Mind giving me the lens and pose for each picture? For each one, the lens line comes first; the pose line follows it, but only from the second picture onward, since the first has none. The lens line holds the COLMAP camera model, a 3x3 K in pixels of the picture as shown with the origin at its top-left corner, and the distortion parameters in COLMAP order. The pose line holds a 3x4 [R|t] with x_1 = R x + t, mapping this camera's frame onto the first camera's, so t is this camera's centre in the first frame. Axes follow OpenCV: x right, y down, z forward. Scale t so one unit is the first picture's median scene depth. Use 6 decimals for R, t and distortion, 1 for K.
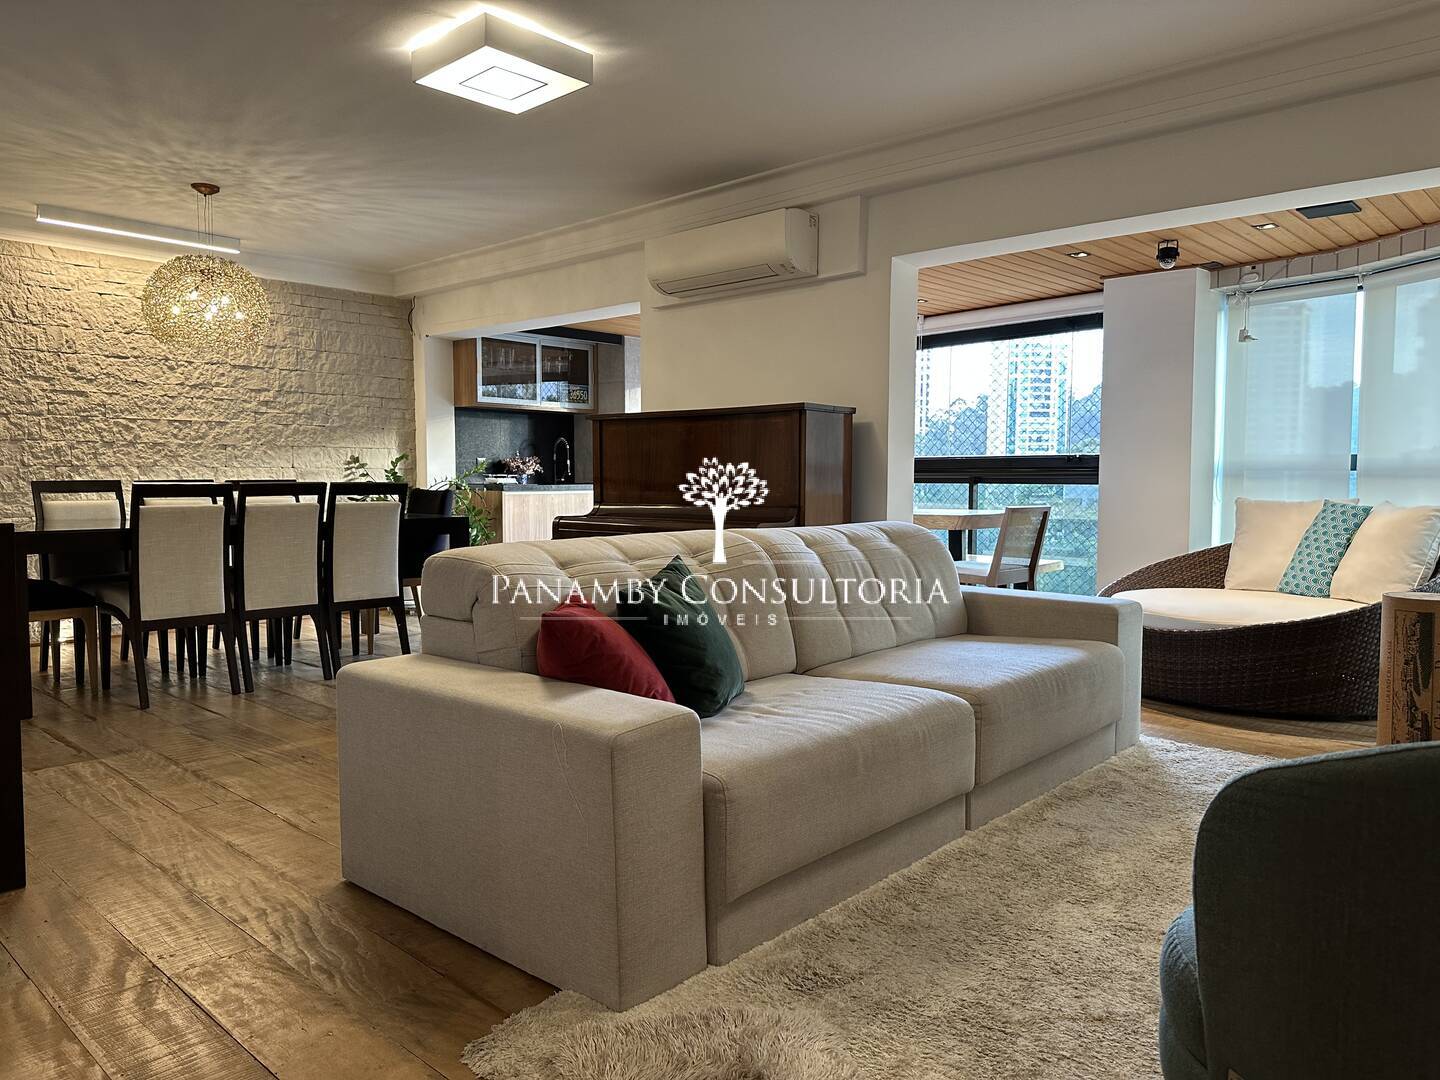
lens RADIAL K [[1017.4, 0, 725.6], [0, 1017.4, 534.2], [0, 0, 1]] dist [0.032389, -0.032192]
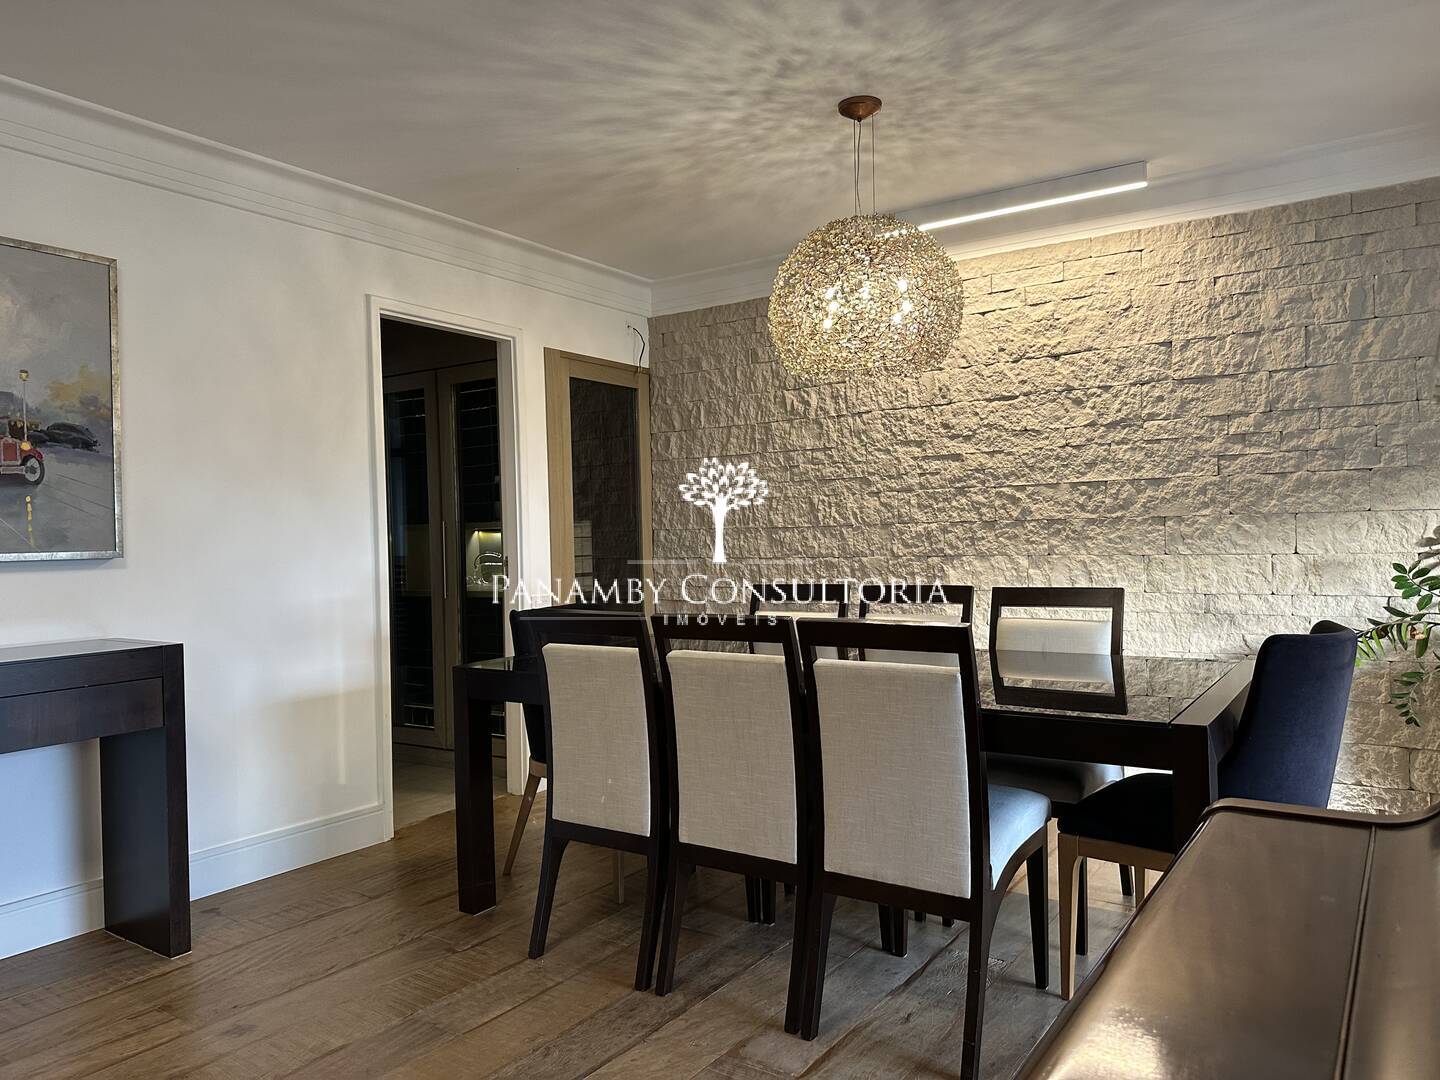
lens RADIAL K [[1017.4, 0, 723.5], [0, 1017.4, 548.7], [0, 0, 1]] dist [0.032389, -0.032192]
pose [[0.144337, 0.008572, -0.989491, 0.063980], [-0.033372, 0.999436, 0.003791, -0.068098], [0.988966, 0.032474, 0.144542, 0.721595]]
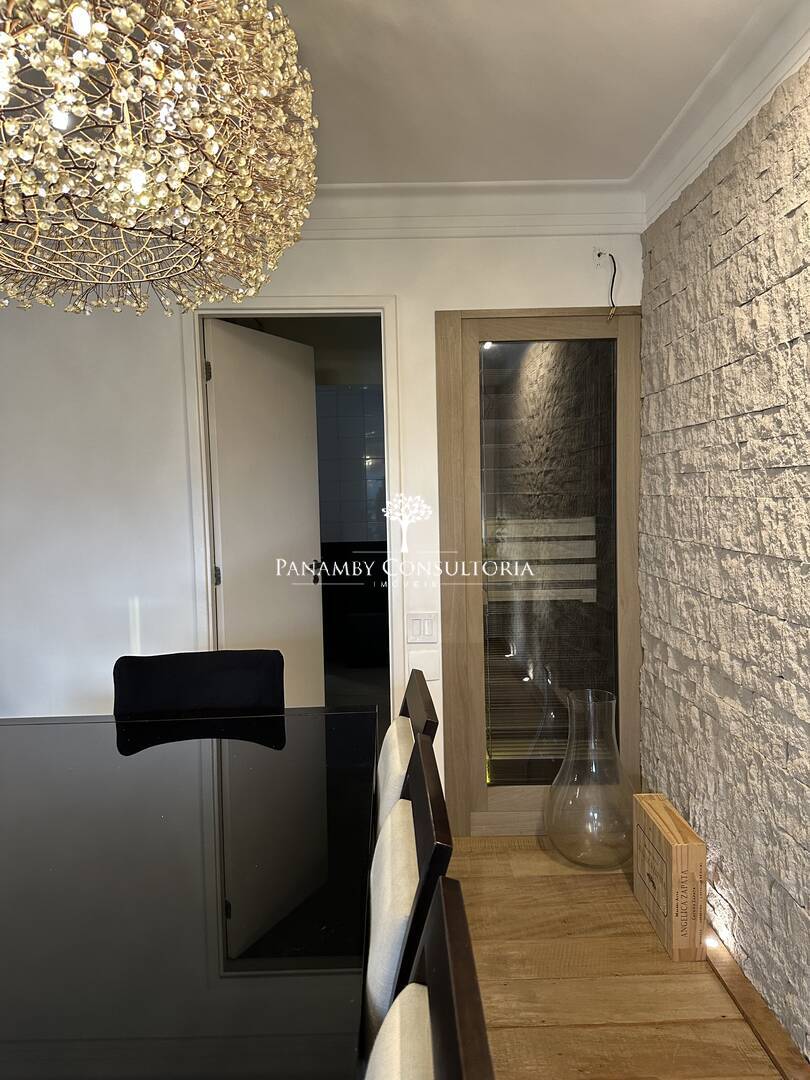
lens RADIAL K [[763.1, 0, 403.0], [0, 763.1, 536.0], [0, 0, 1]] dist [0.032389, -0.032192]
pose [[-0.725227, 0.058206, -0.686045, -0.370982], [-0.015230, 0.994820, 0.100504, -0.121675], [0.688341, 0.083337, -0.720584, 1.028420]]
